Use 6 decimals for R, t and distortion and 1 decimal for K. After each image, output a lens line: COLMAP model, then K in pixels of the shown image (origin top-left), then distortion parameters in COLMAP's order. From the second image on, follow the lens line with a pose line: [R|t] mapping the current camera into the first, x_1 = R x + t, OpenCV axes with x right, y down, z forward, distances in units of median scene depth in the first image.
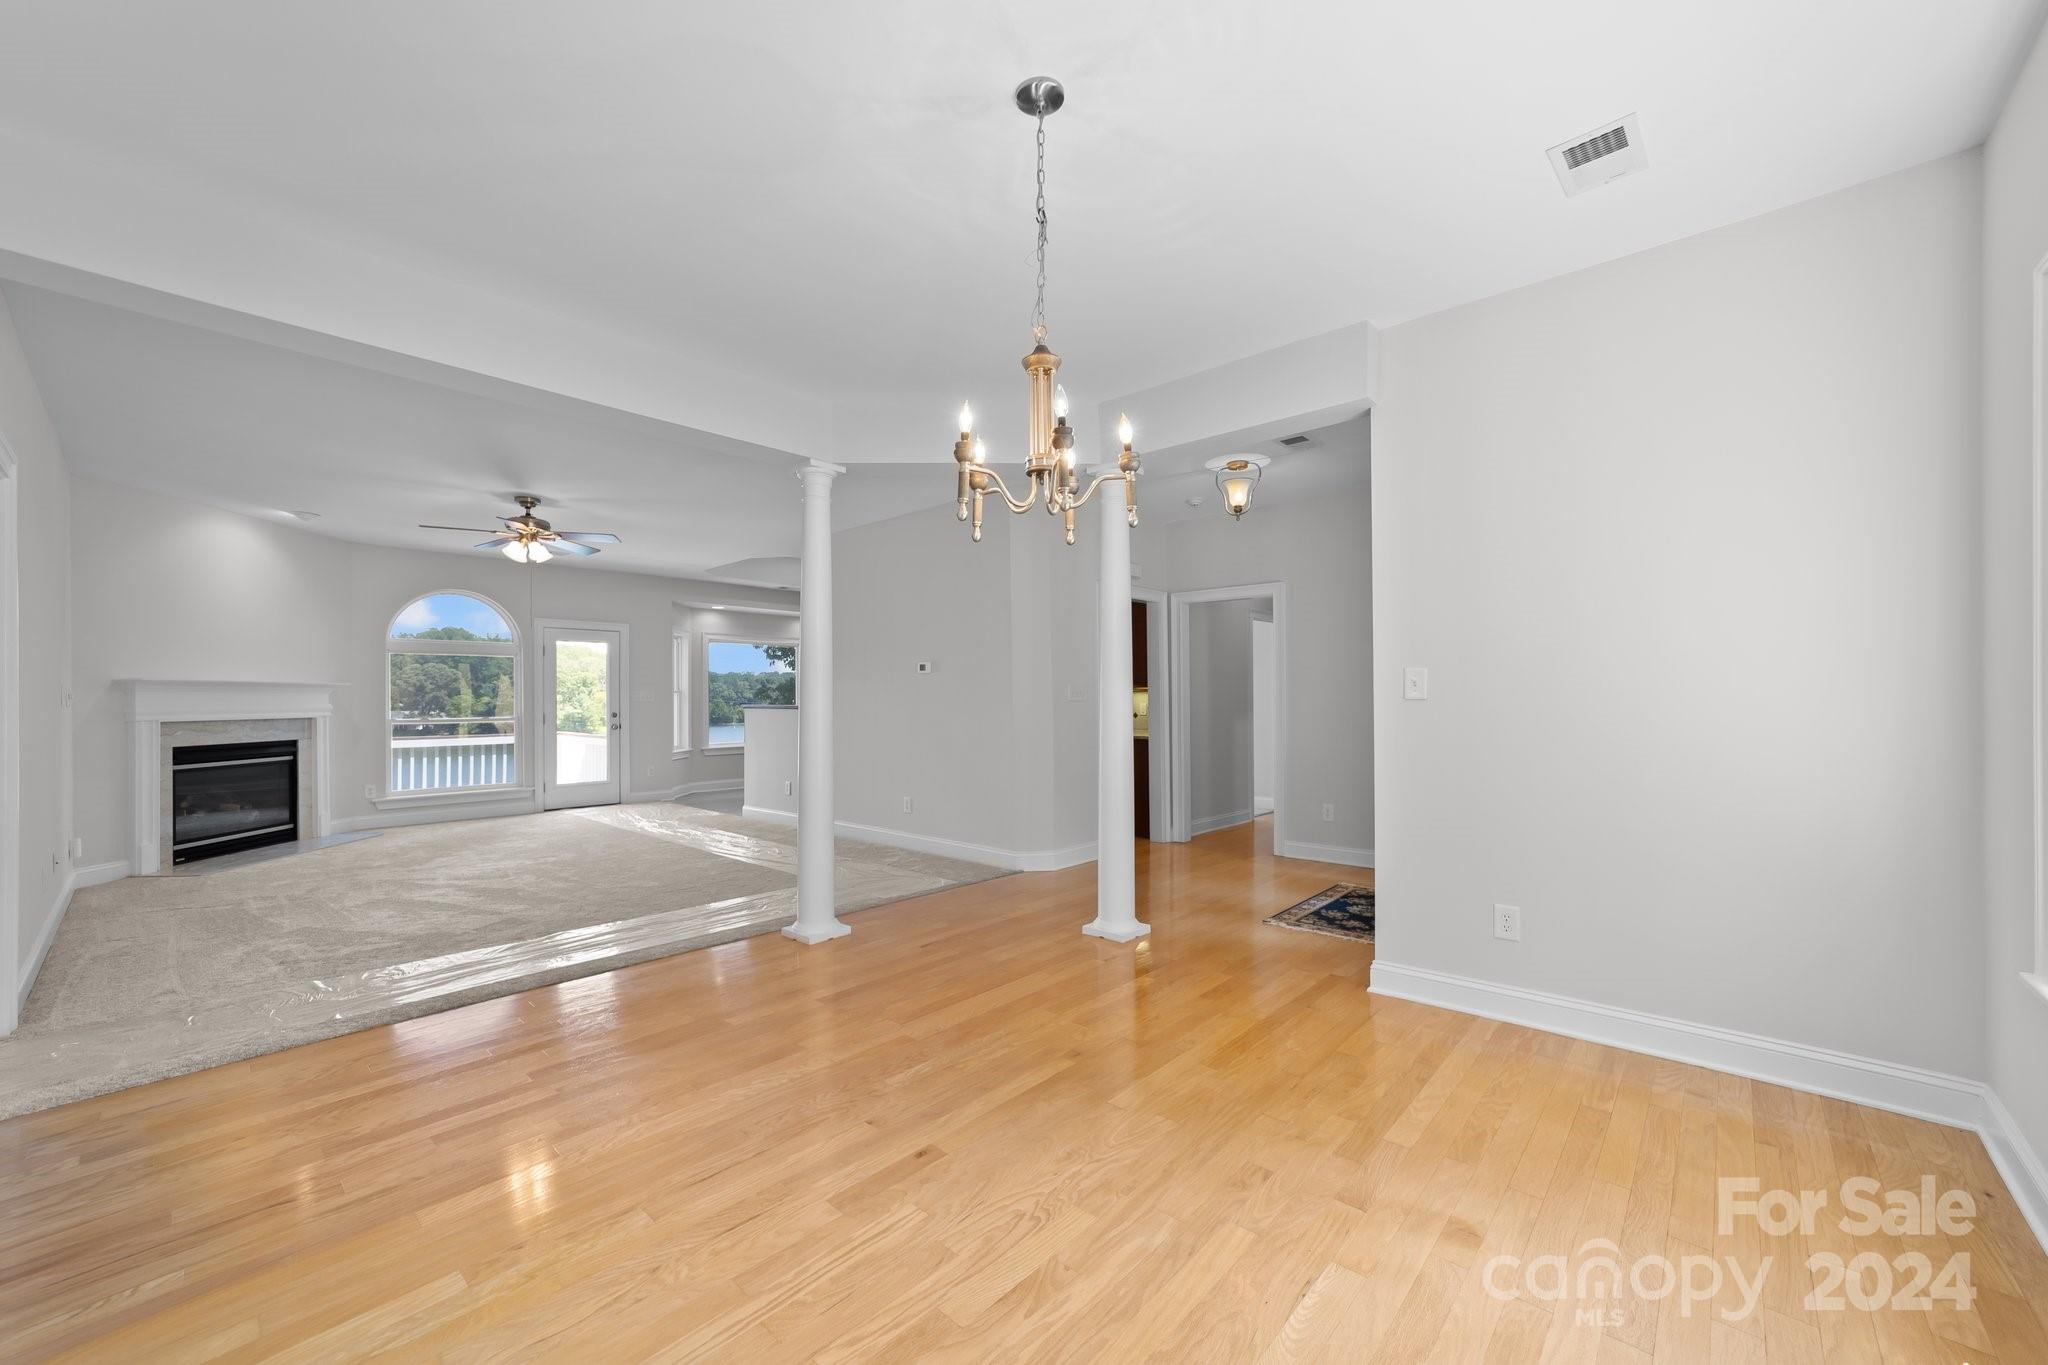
lens RADIAL K [[793.4, 0, 1017.2], [0, 793.4, 699.0], [0, 0, 1]] dist [-0.014188, 0.007701]
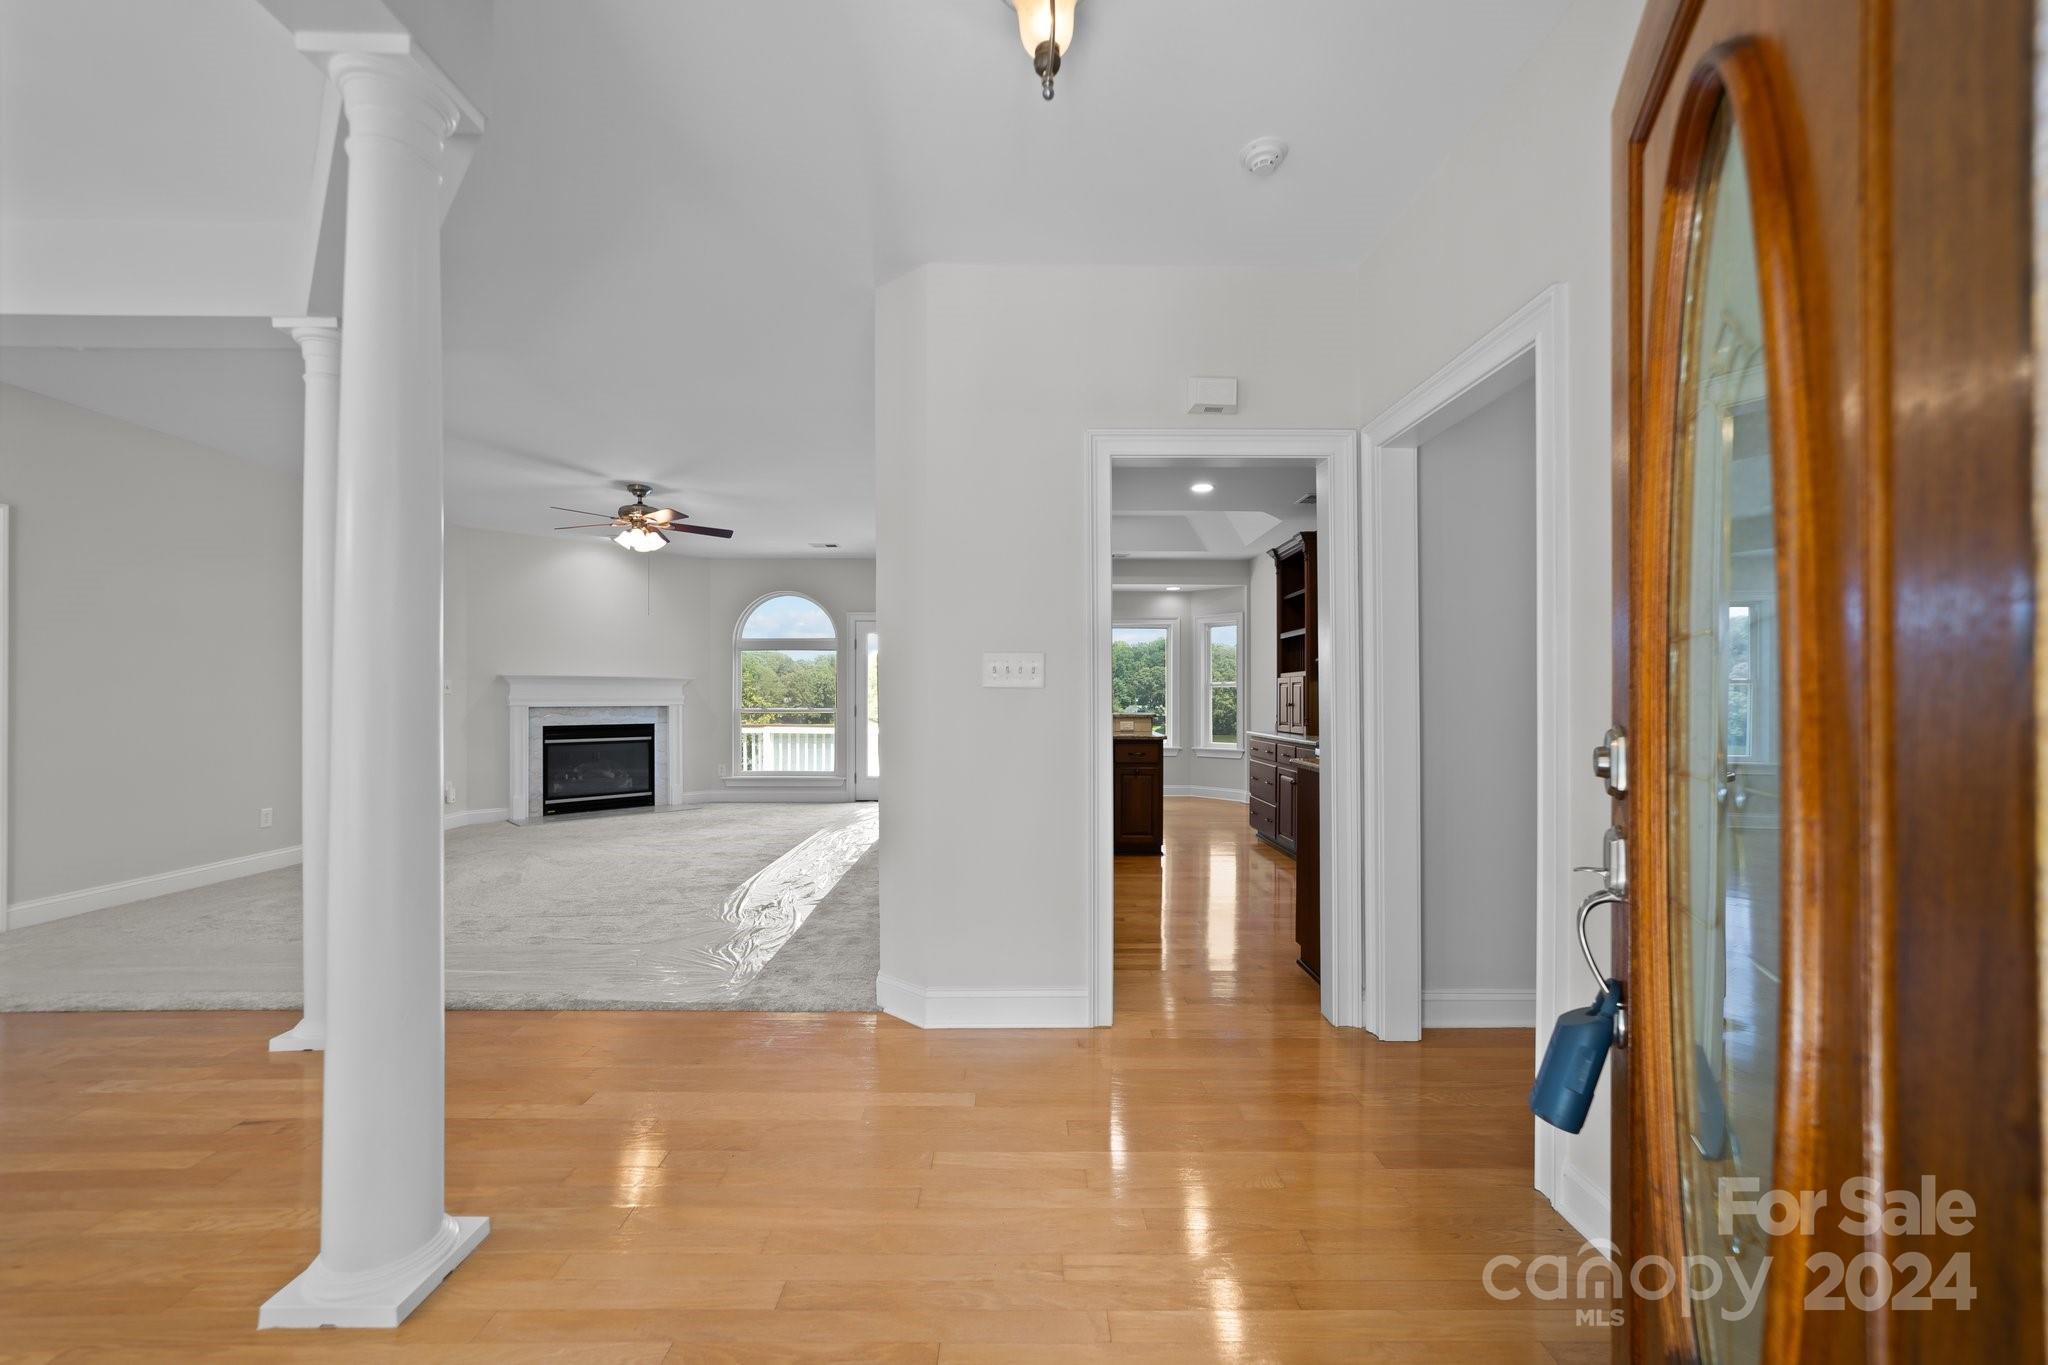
lens RADIAL K [[793.4, 0, 1015.5], [0, 793.4, 695.3], [0, 0, 1]] dist [-0.014188, 0.007701]
pose [[0.678577, 0.002441, -0.734525, 0.384447], [-0.003908, 0.999992, -0.000287, 0.005858], [0.734518, 0.003066, 0.678582, 0.596927]]
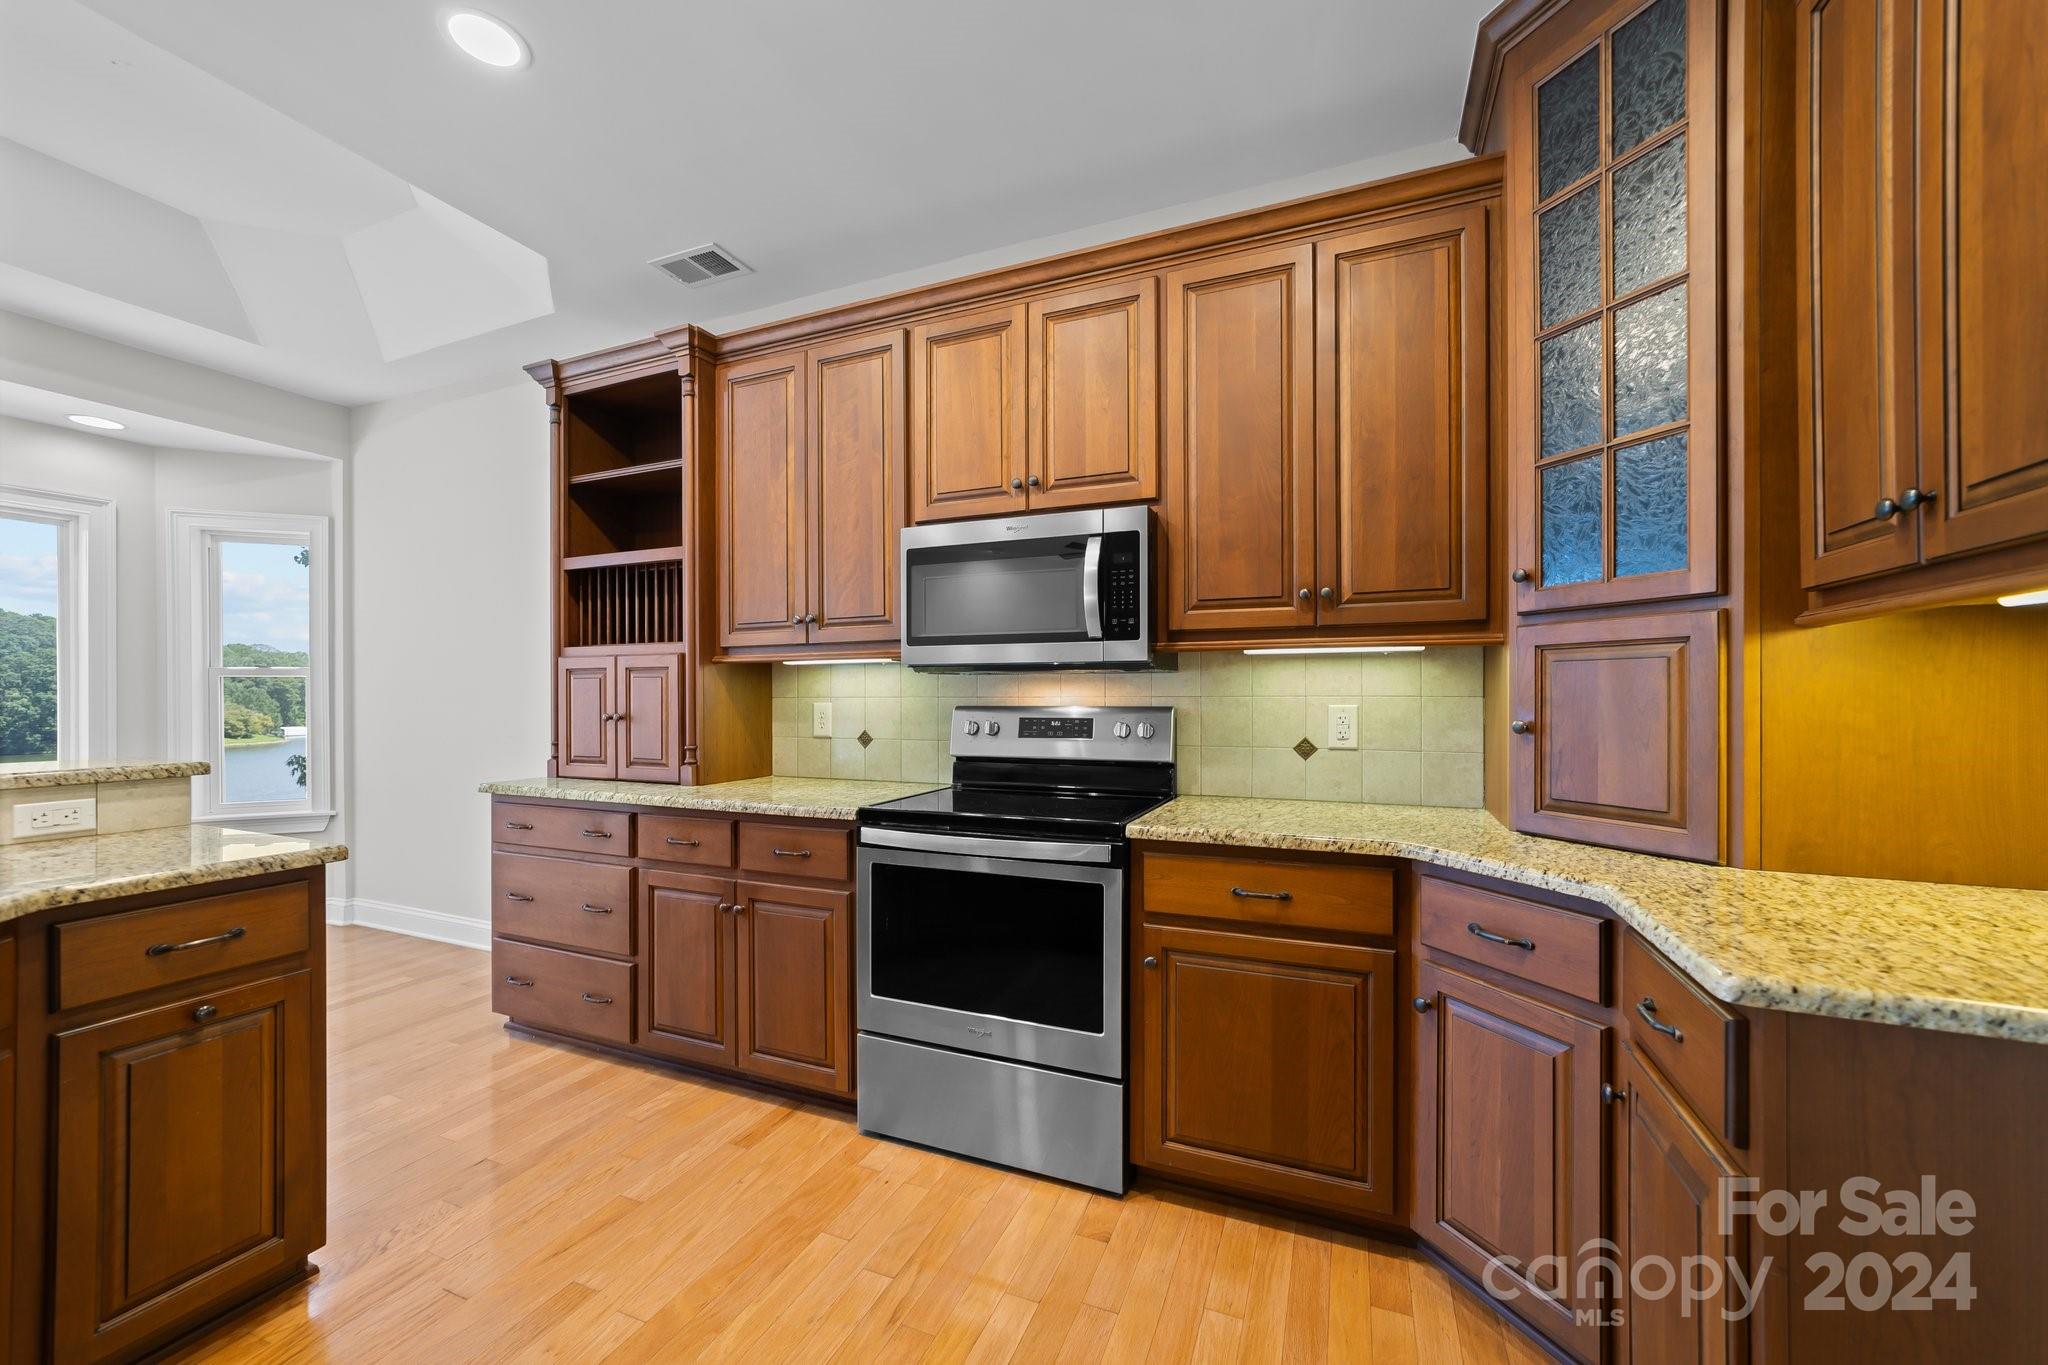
lens RADIAL K [[793.4, 0, 1021.8], [0, 793.4, 693.4], [0, 0, 1]] dist [-0.014188, 0.007701]
pose [[0.941696, 0.001204, 0.336463, -0.039207], [-0.000794, 0.999999, -0.001358, 0.002850], [-0.336464, 0.001012, 0.941696, 1.023895]]
